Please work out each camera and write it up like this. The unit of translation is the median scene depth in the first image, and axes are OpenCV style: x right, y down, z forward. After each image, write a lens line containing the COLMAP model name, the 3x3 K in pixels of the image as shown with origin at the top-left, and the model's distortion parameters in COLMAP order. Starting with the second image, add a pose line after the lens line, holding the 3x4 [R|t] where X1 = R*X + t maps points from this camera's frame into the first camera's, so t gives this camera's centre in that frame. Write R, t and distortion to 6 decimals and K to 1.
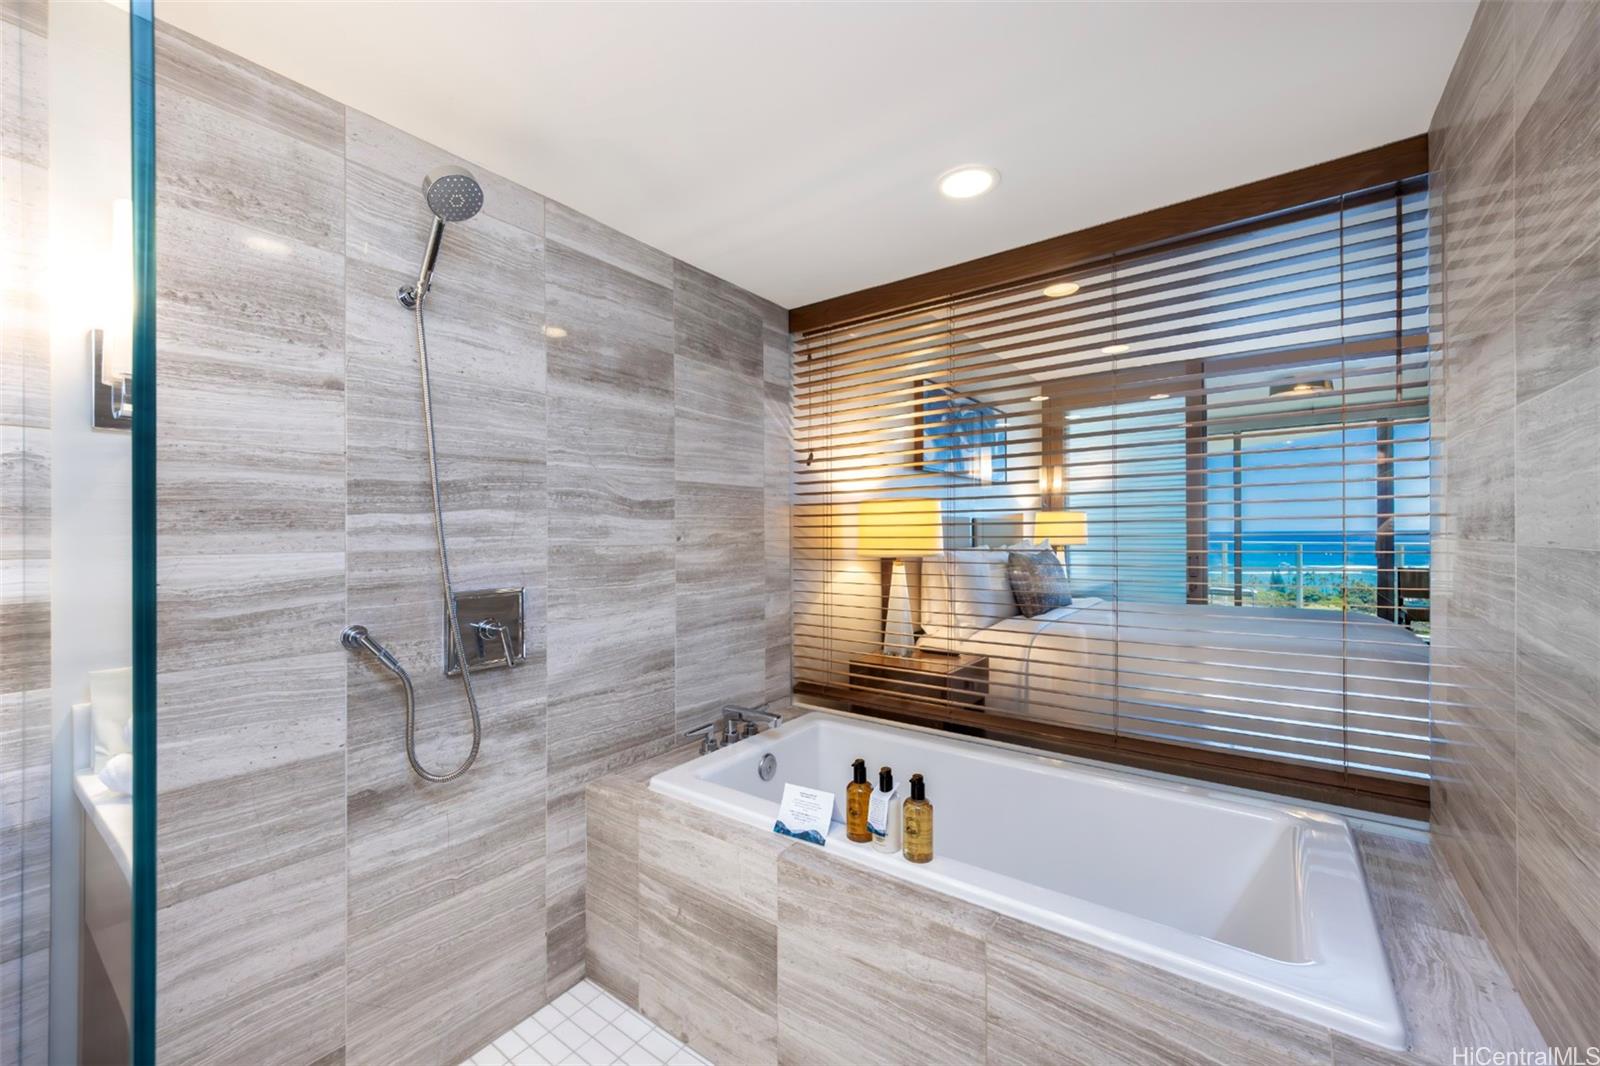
lens RADIAL K [[642.5, 0, 805.8], [0, 642.5, 534.1], [0, 0, 1]] dist [0.003372, -0.000461]
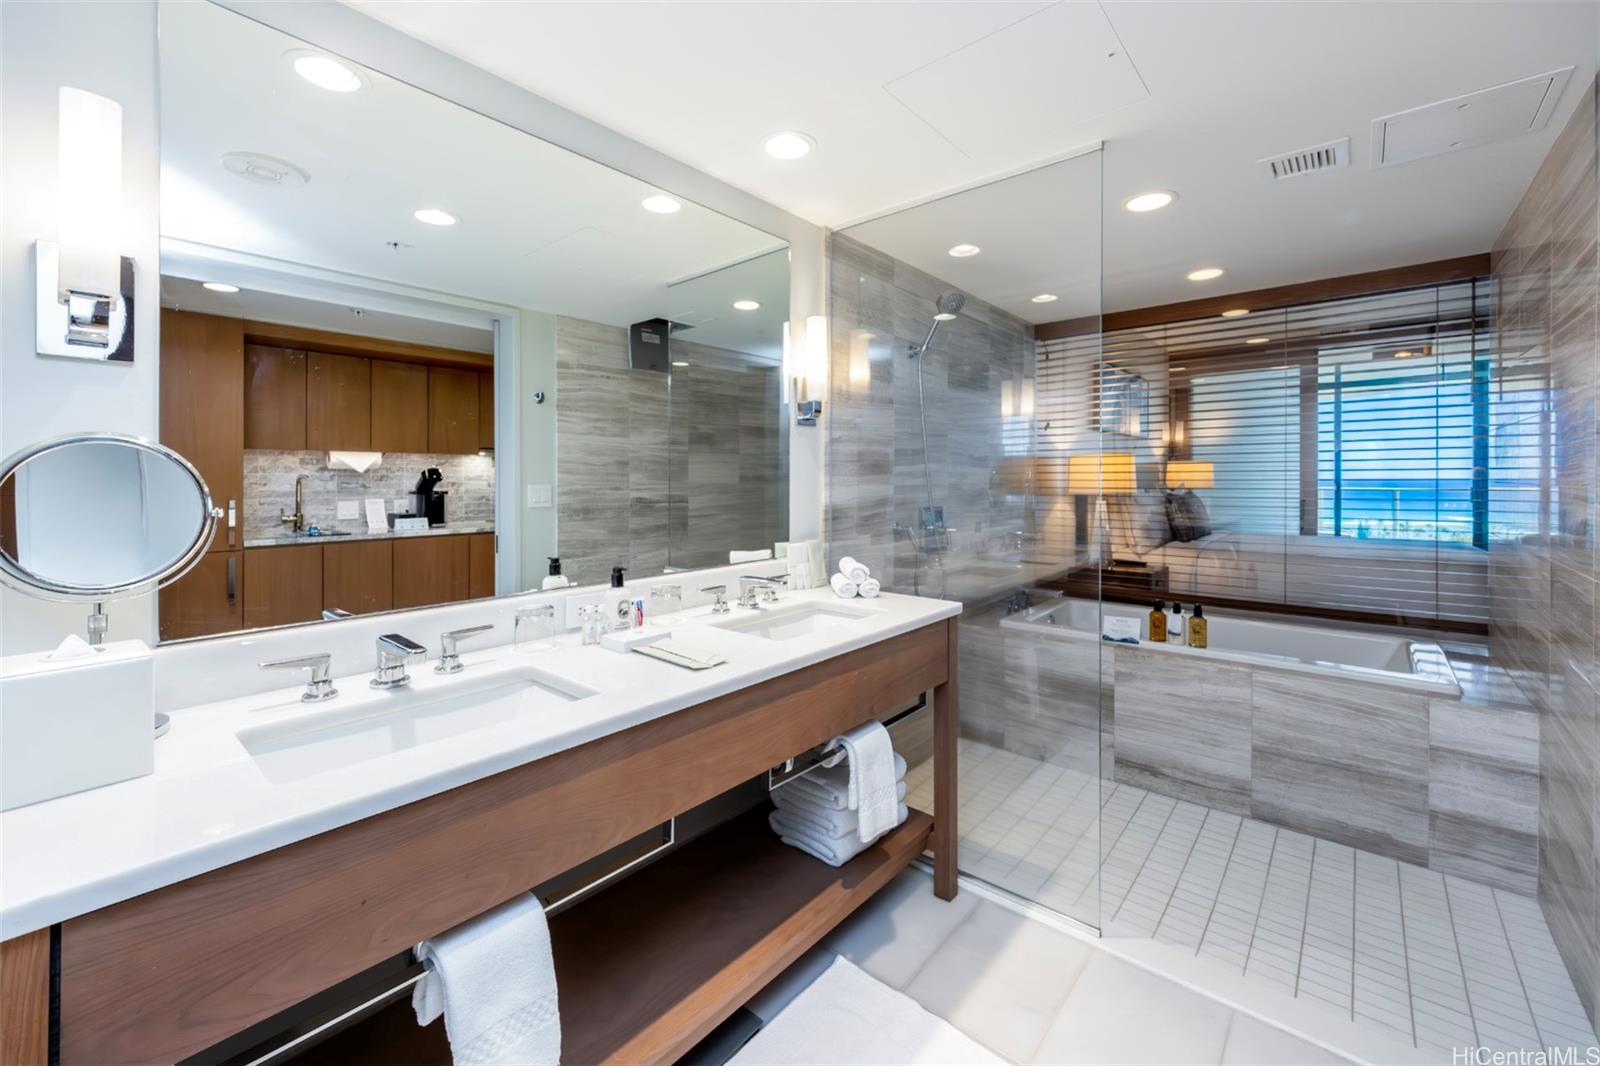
lens RADIAL K [[642.5, 0, 812.4], [0, 642.5, 480.1], [0, 0, 1]] dist [0.003372, -0.000461]
pose [[0.997022, 0.005639, -0.076909, -0.651877], [-0.005440, 0.999981, 0.002796, 0.006074], [0.076923, -0.002369, 0.997034, -0.787860]]
